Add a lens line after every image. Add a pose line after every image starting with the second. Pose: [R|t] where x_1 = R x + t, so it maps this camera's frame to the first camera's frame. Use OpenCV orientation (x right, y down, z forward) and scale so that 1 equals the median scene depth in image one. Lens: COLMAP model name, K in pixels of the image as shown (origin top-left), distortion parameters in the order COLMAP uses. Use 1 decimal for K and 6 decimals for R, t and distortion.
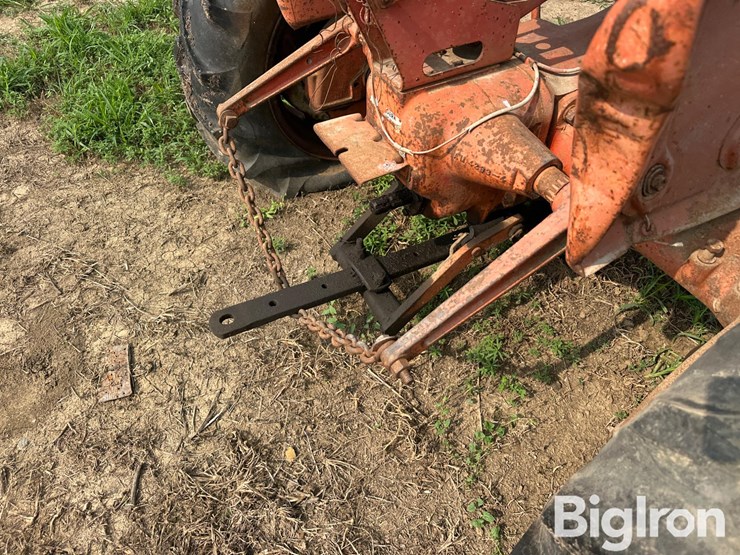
lens RADIAL K [[521.5, 0, 368.8], [0, 521.5, 270.5], [0, 0, 1]] dist [0.048055, -0.062700]
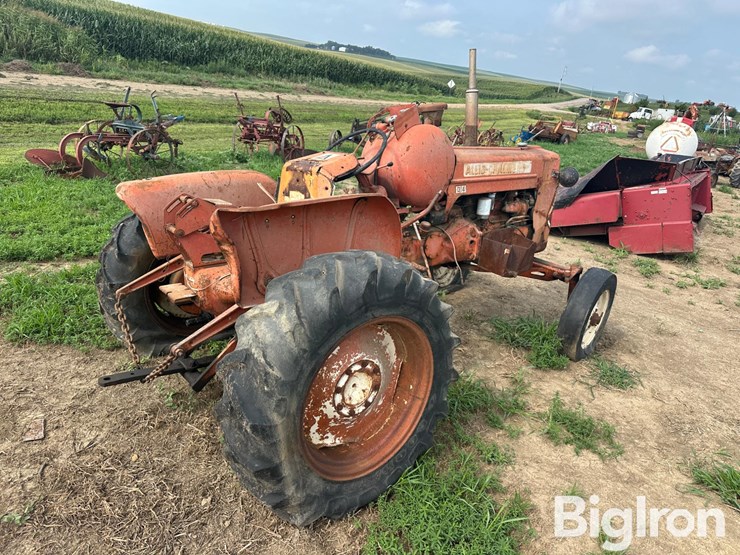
lens RADIAL K [[528.3, 0, 372.8], [0, 528.3, 279.8], [0, 0, 1]] dist [0.045536, -0.060424]
pose [[0.983063, -0.023121, 0.181804, 0.300817], [0.111018, 0.864413, -0.490373, 0.724170], [-0.145815, 0.502251, 0.852339, -0.884870]]
